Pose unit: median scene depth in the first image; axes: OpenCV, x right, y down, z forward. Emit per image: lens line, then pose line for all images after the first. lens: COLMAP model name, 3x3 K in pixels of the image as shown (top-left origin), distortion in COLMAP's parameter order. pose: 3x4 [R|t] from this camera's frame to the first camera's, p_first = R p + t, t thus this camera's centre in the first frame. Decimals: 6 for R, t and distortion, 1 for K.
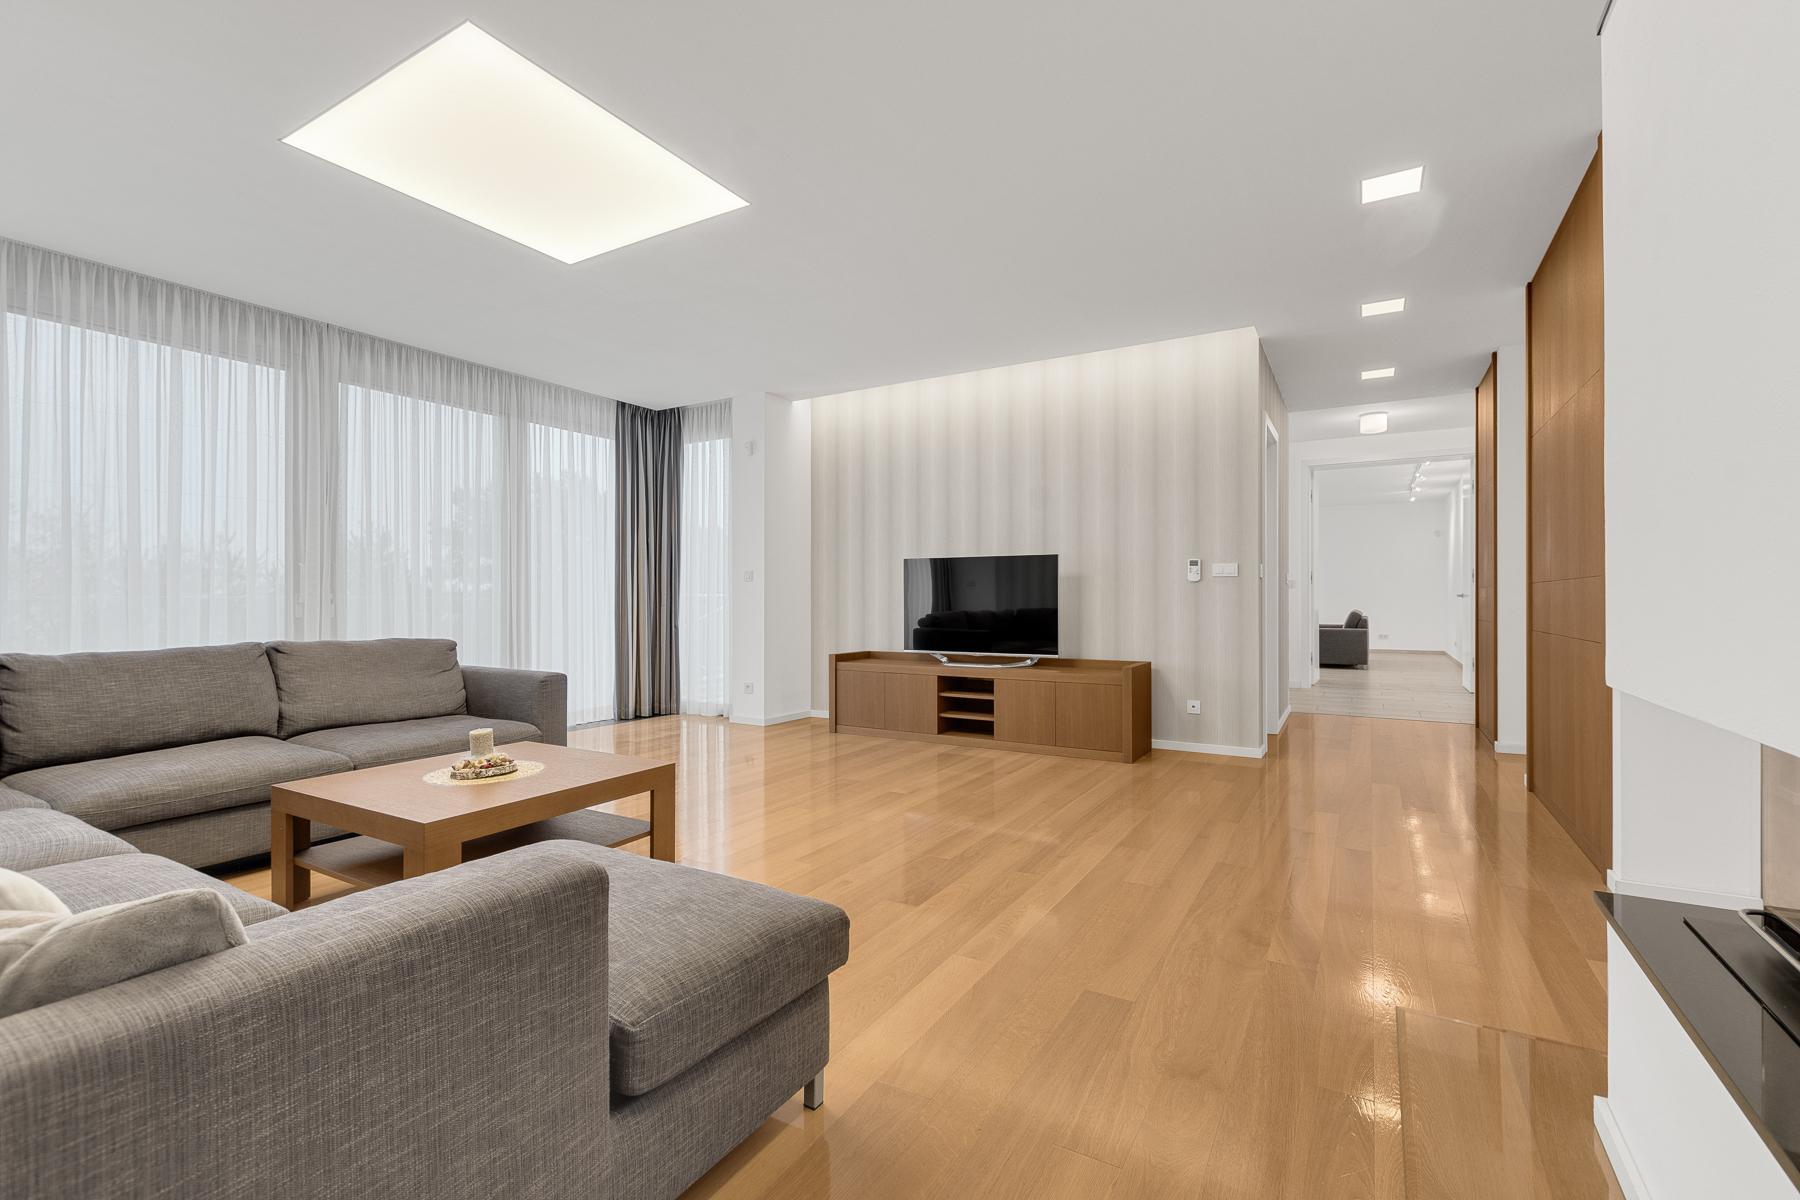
lens RADIAL K [[781.5, 0, 910.4], [0, 781.5, 600.6], [0, 0, 1]] dist [0.012285, -0.000116]
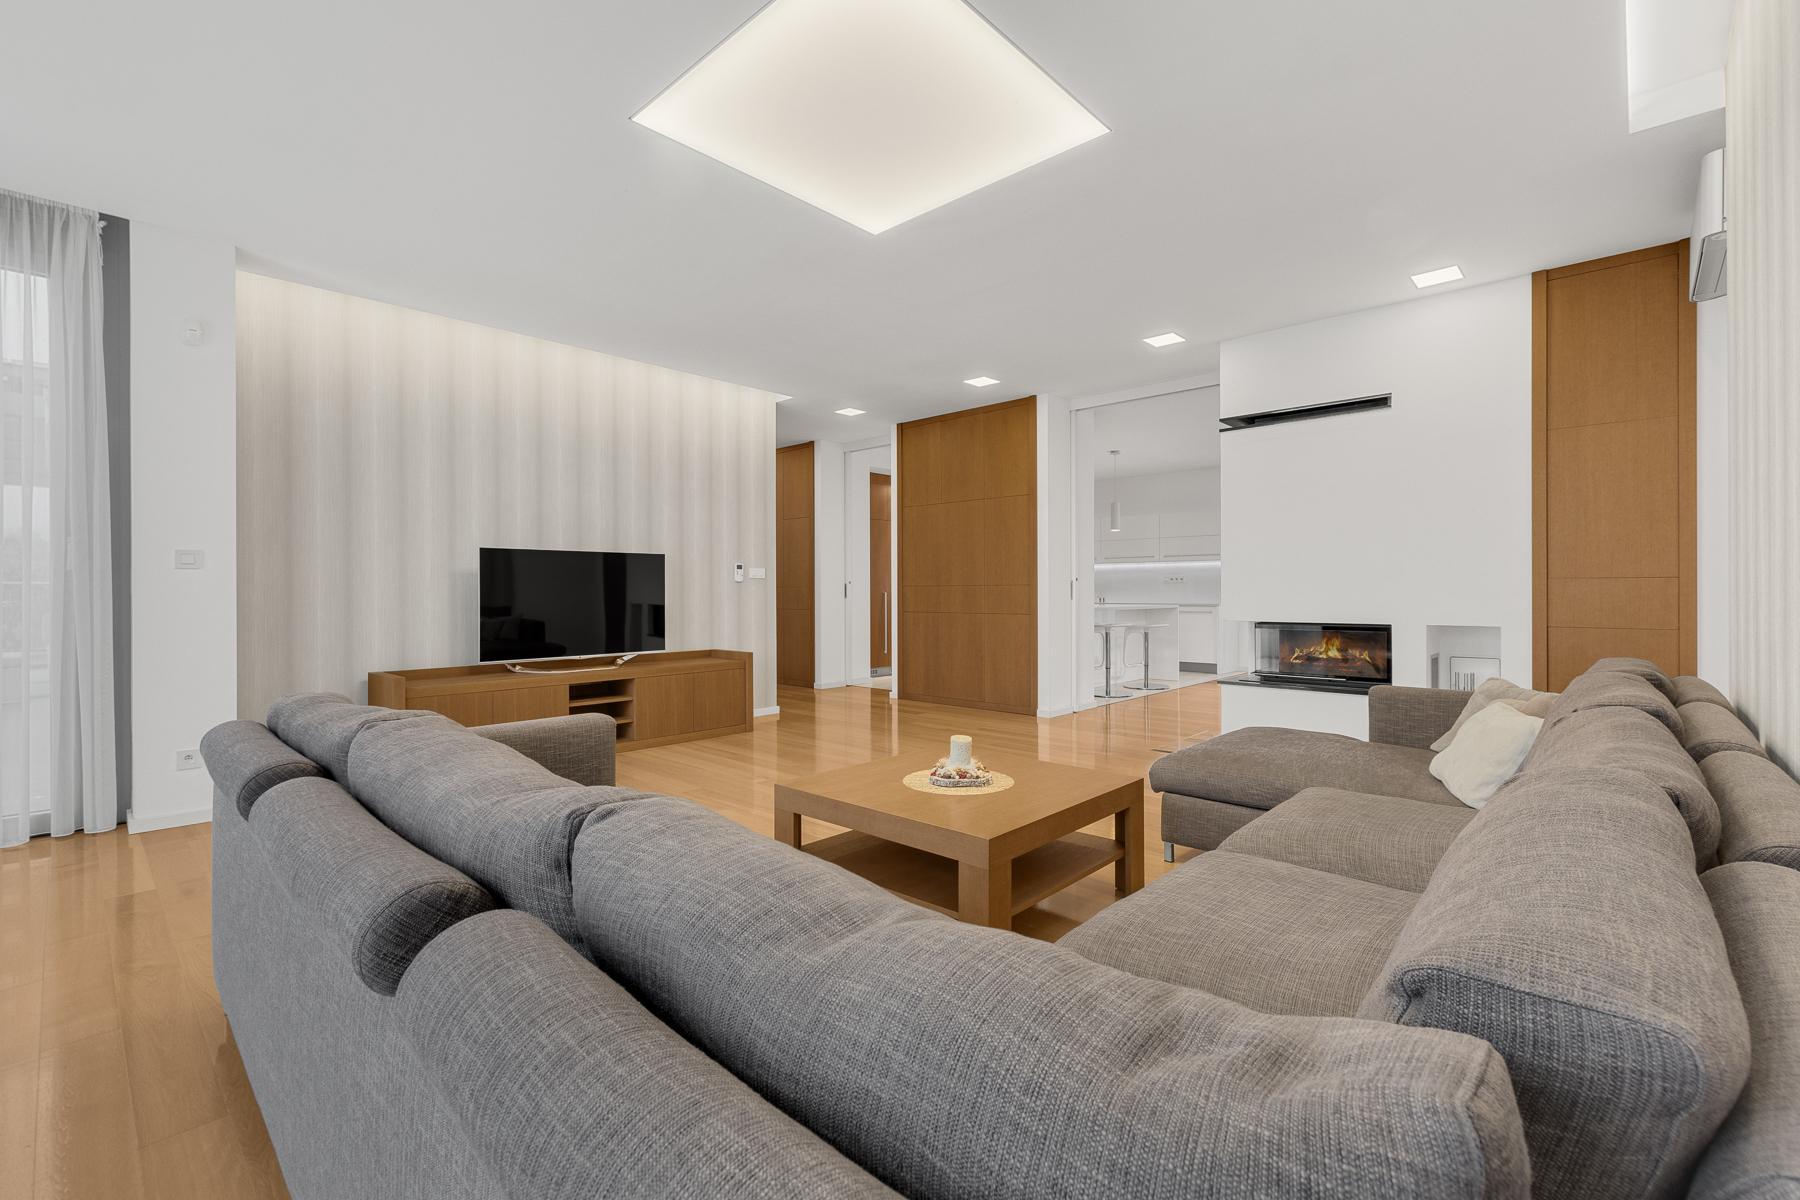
lens RADIAL K [[781.5, 0, 905.5], [0, 781.5, 592.3], [0, 0, 1]] dist [0.012285, -0.000116]
pose [[0.232347, -0.004014, 0.972625, -0.750107], [-0.002367, 0.999986, 0.004692, -0.013894], [-0.972630, -0.003393, 0.232334, 0.430961]]
